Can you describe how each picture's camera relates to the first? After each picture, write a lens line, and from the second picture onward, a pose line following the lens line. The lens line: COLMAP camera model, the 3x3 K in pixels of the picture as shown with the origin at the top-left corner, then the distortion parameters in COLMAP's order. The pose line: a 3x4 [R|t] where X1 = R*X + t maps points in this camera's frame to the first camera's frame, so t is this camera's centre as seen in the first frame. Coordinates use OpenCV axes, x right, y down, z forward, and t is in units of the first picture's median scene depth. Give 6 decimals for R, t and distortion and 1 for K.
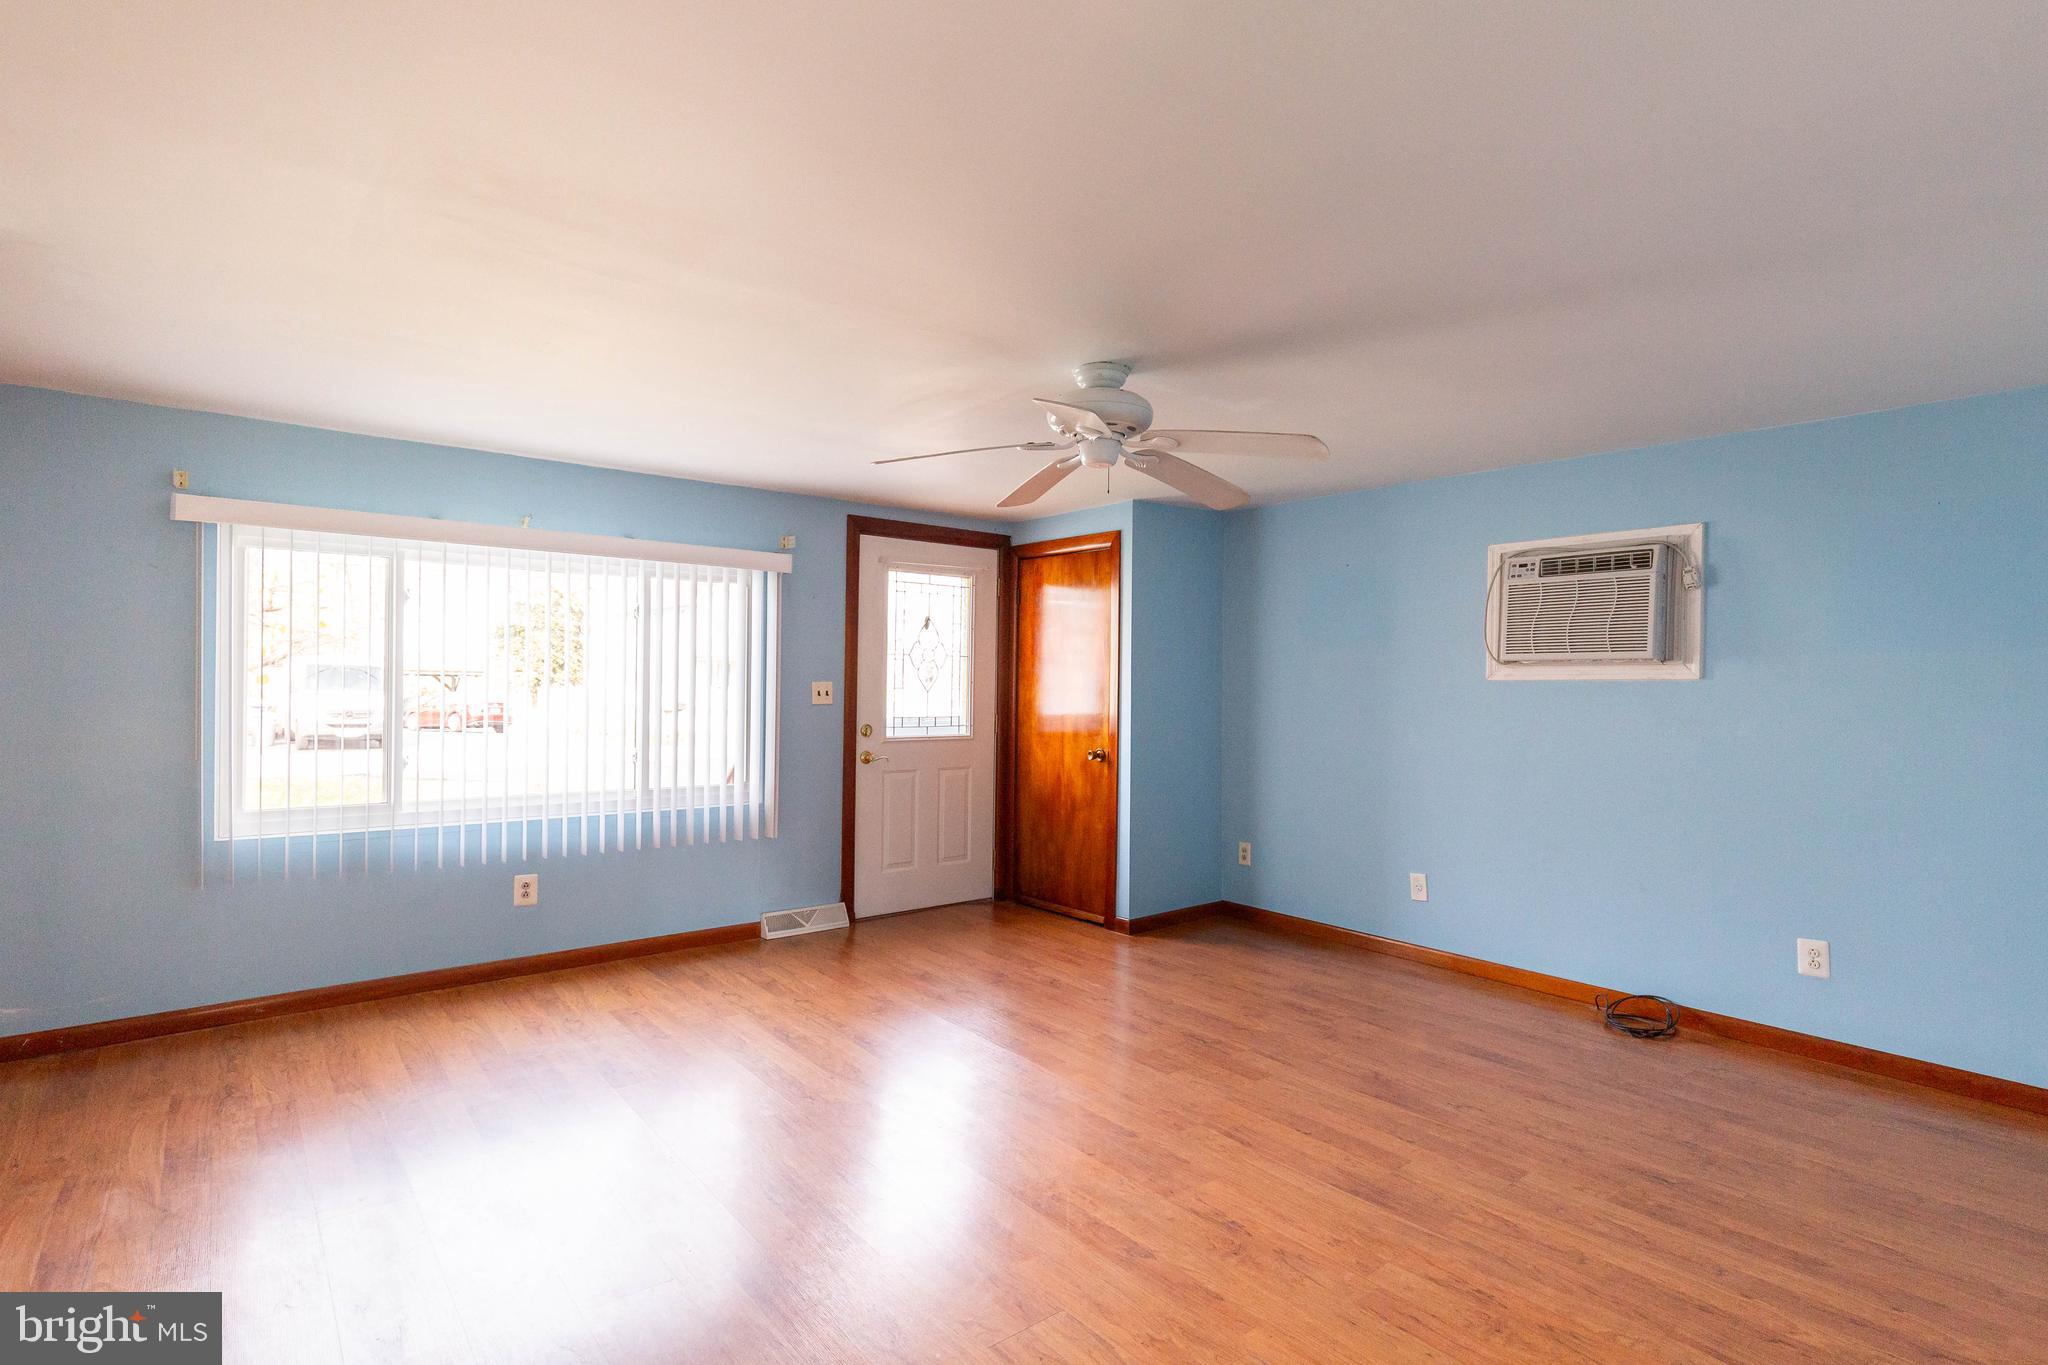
lens RADIAL K [[1005.2, 0, 1035.7], [0, 1005.2, 685.6], [0, 0, 1]] dist [-0.000957, -0.000744]
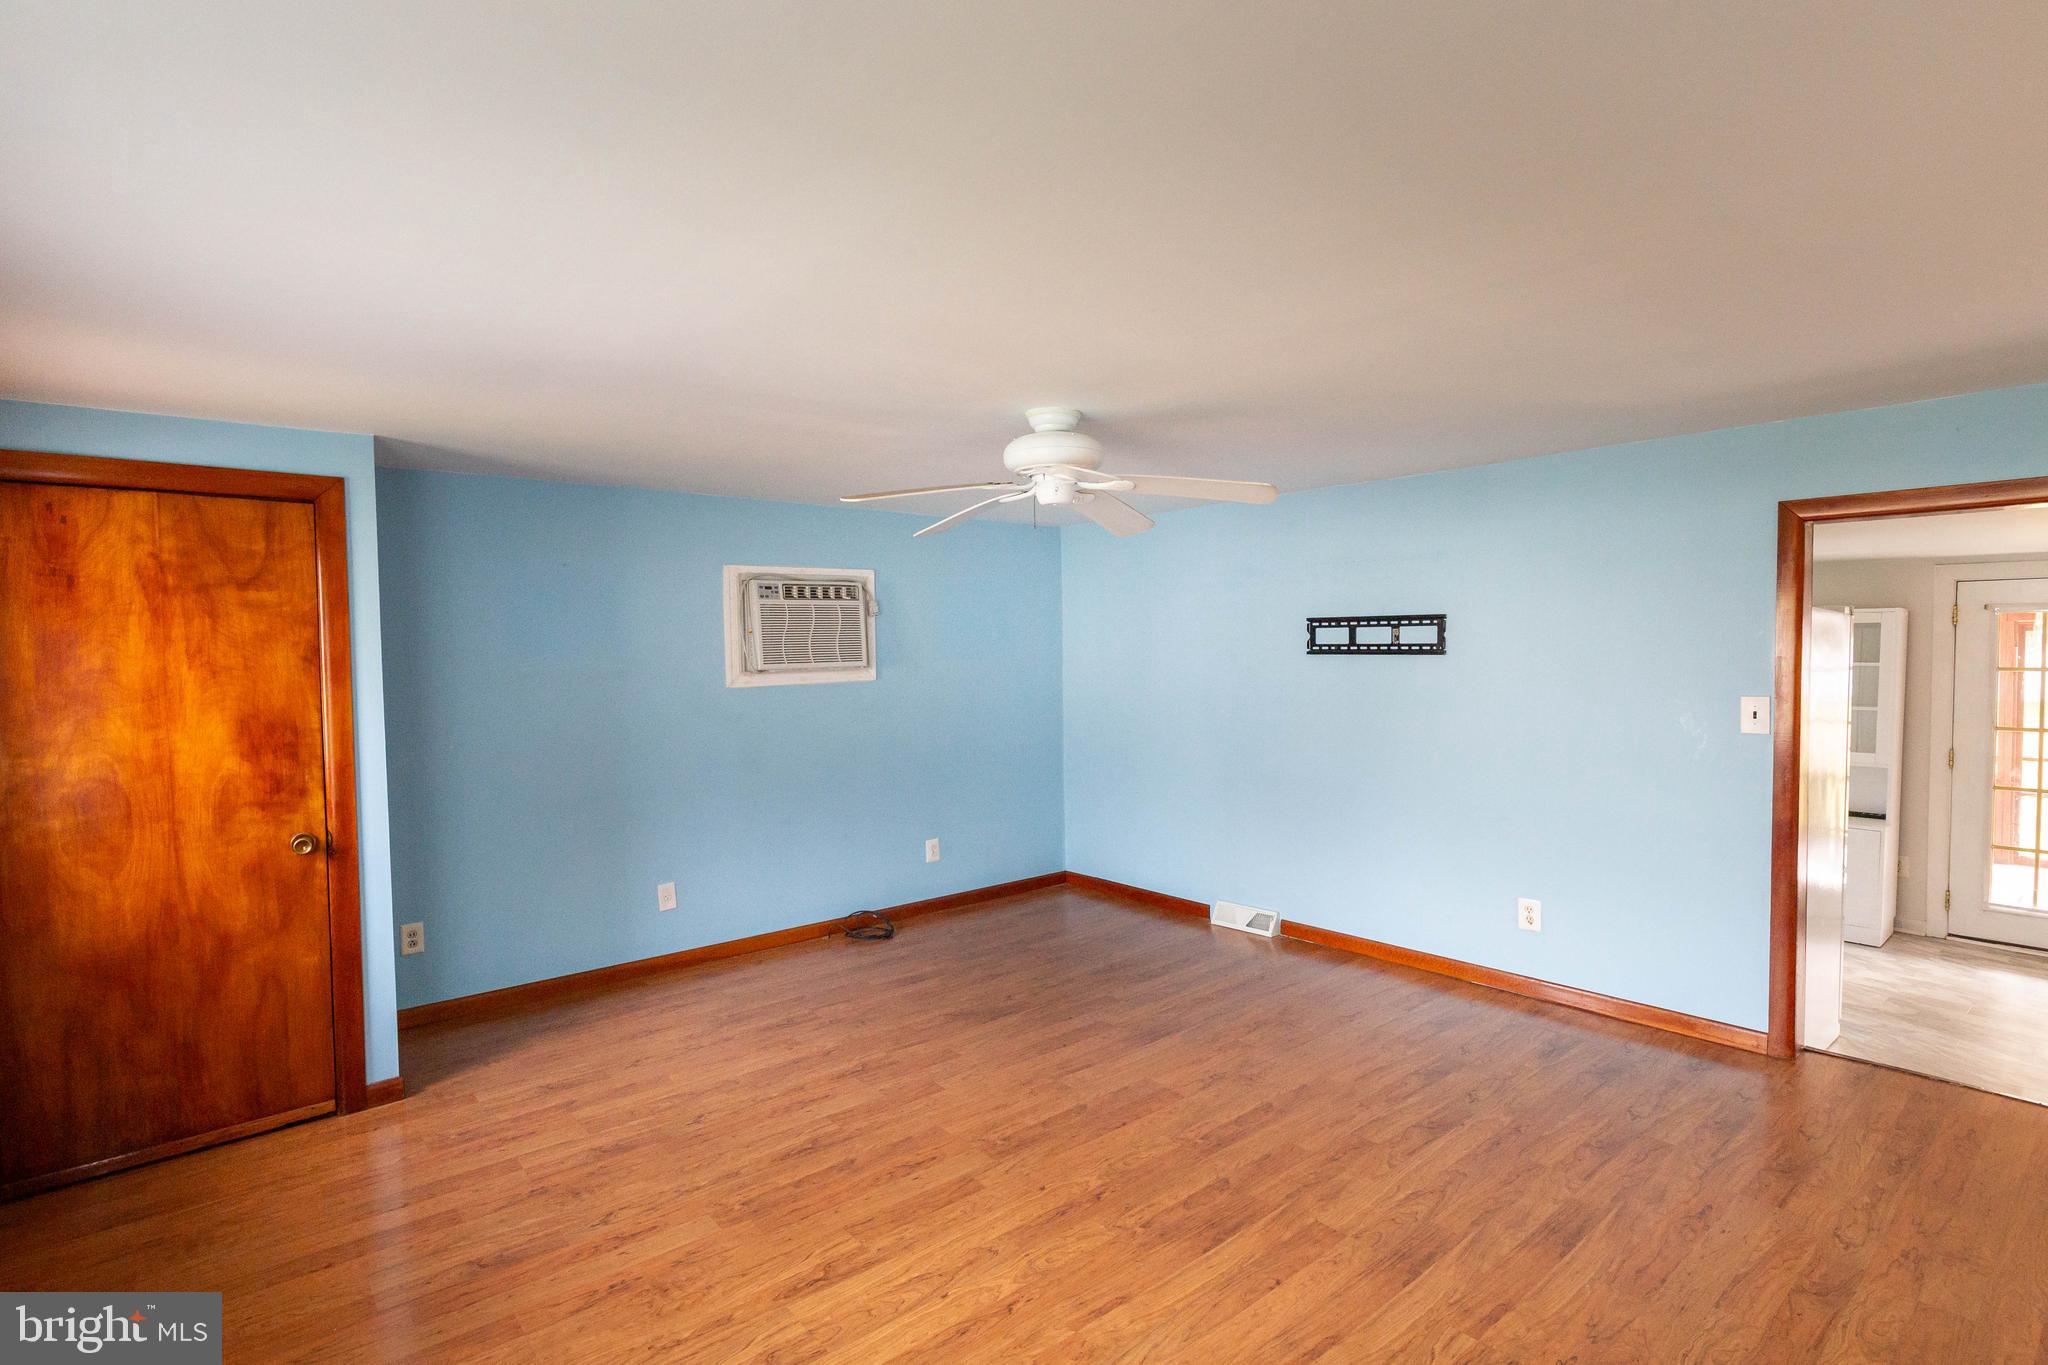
lens RADIAL K [[1005.4, 0, 1024.0], [0, 1005.4, 682.5], [0, 0, 1]] dist [-0.001429, -0.000649]
pose [[-0.015750, -0.046210, 0.998808, -0.704381], [0.023788, 0.998631, 0.046577, -0.058985], [-0.999593, 0.024494, -0.014629, 0.743909]]
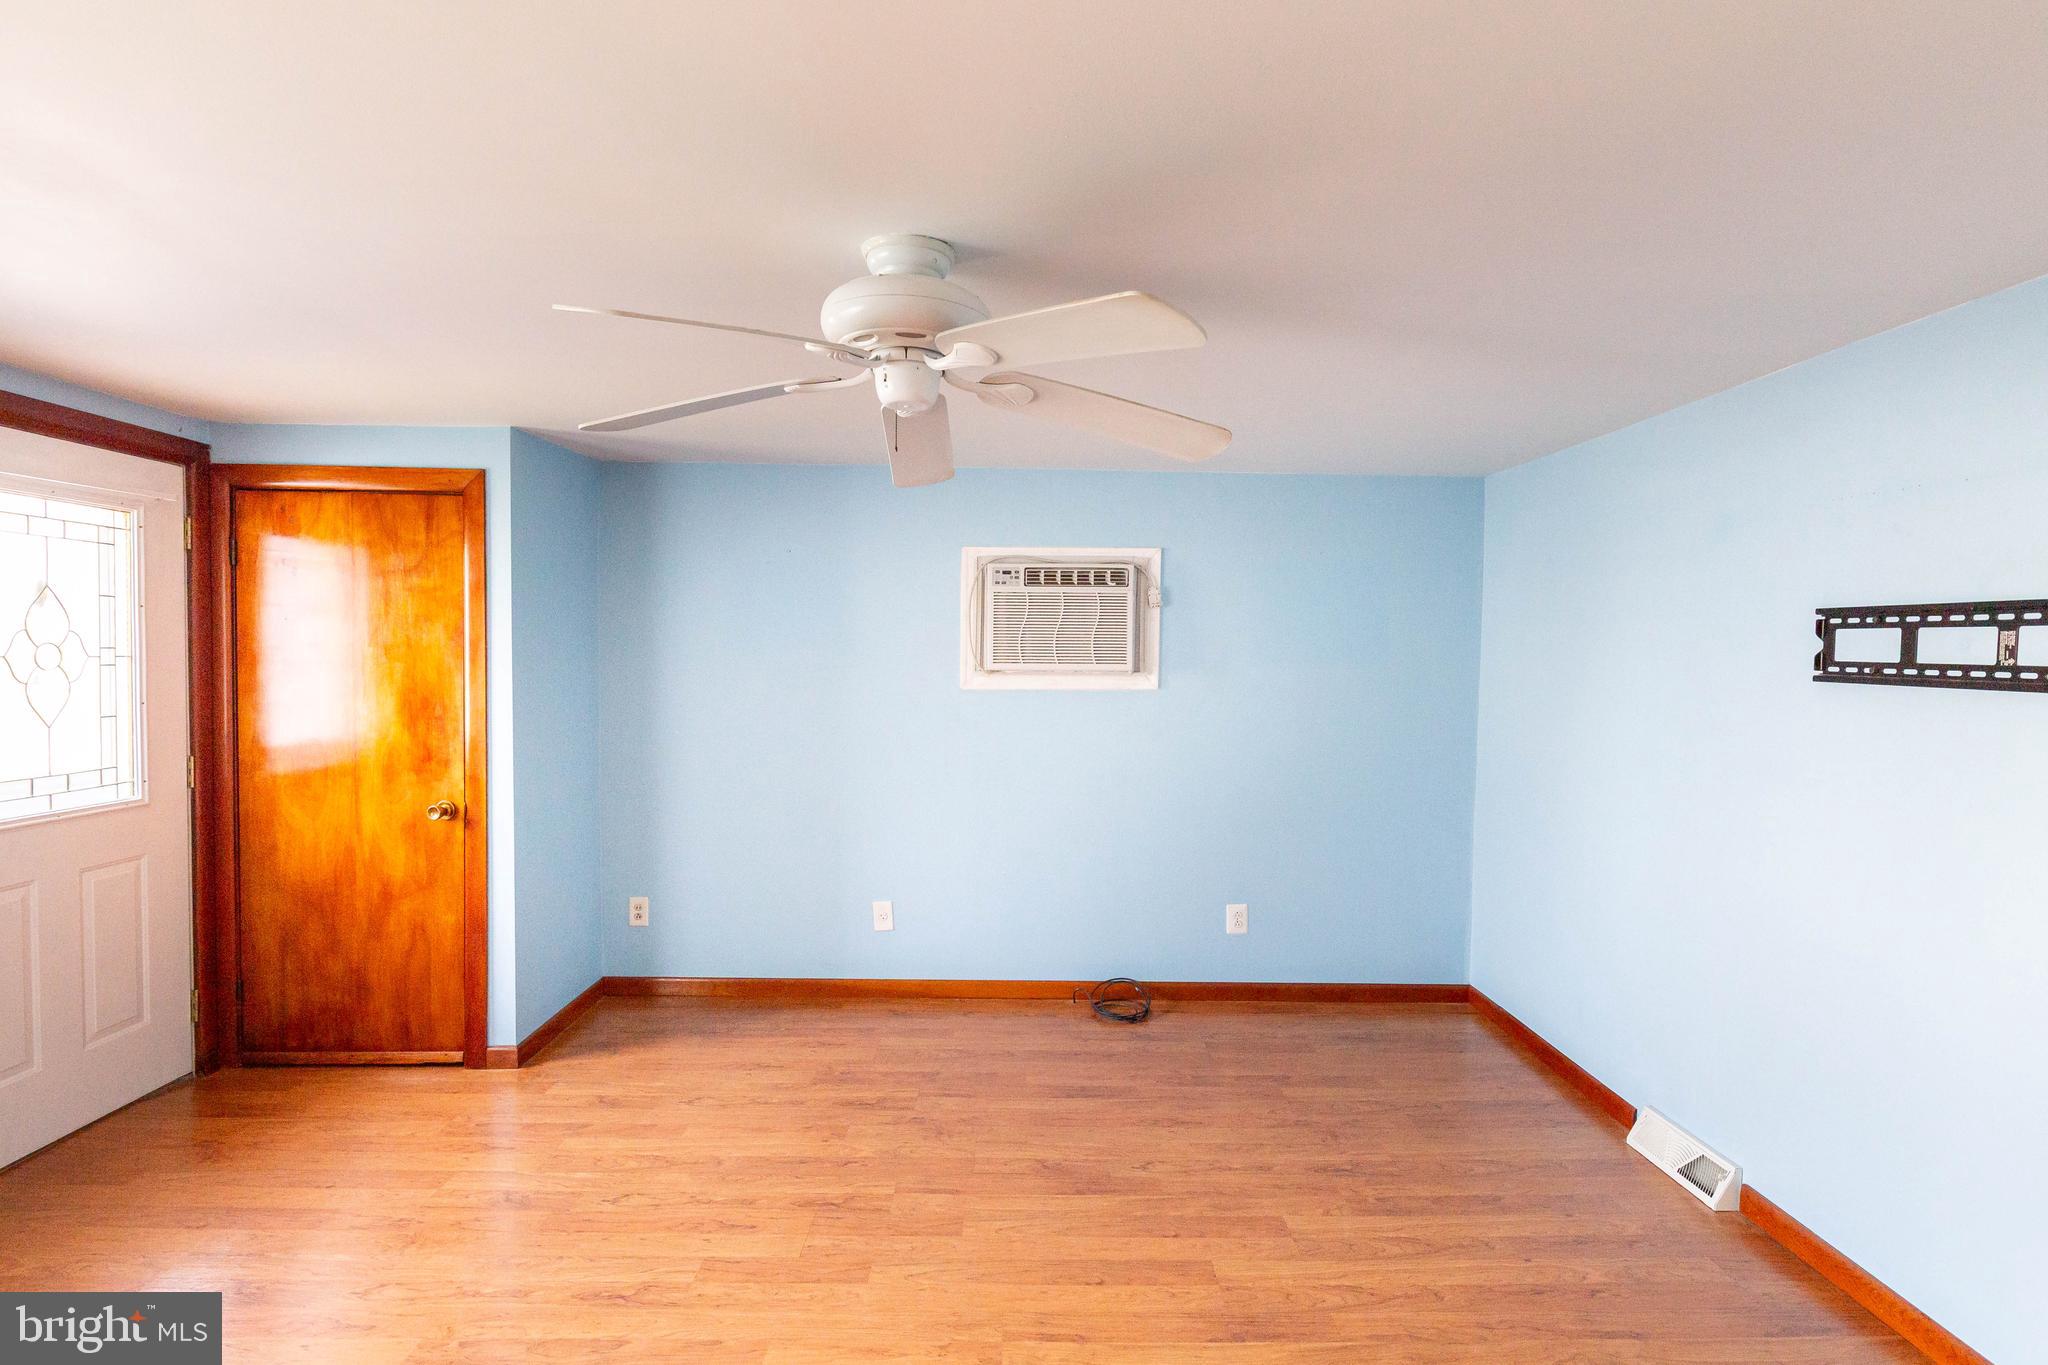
lens RADIAL K [[997.8, 0, 1031.3], [0, 997.8, 685.0], [0, 0, 1]] dist [0.000168, -0.000110]
pose [[0.619271, -0.029339, 0.784629, -0.270270], [-0.001066, 0.999269, 0.038207, -0.048805], [-0.785176, -0.024497, 0.618788, 0.389593]]
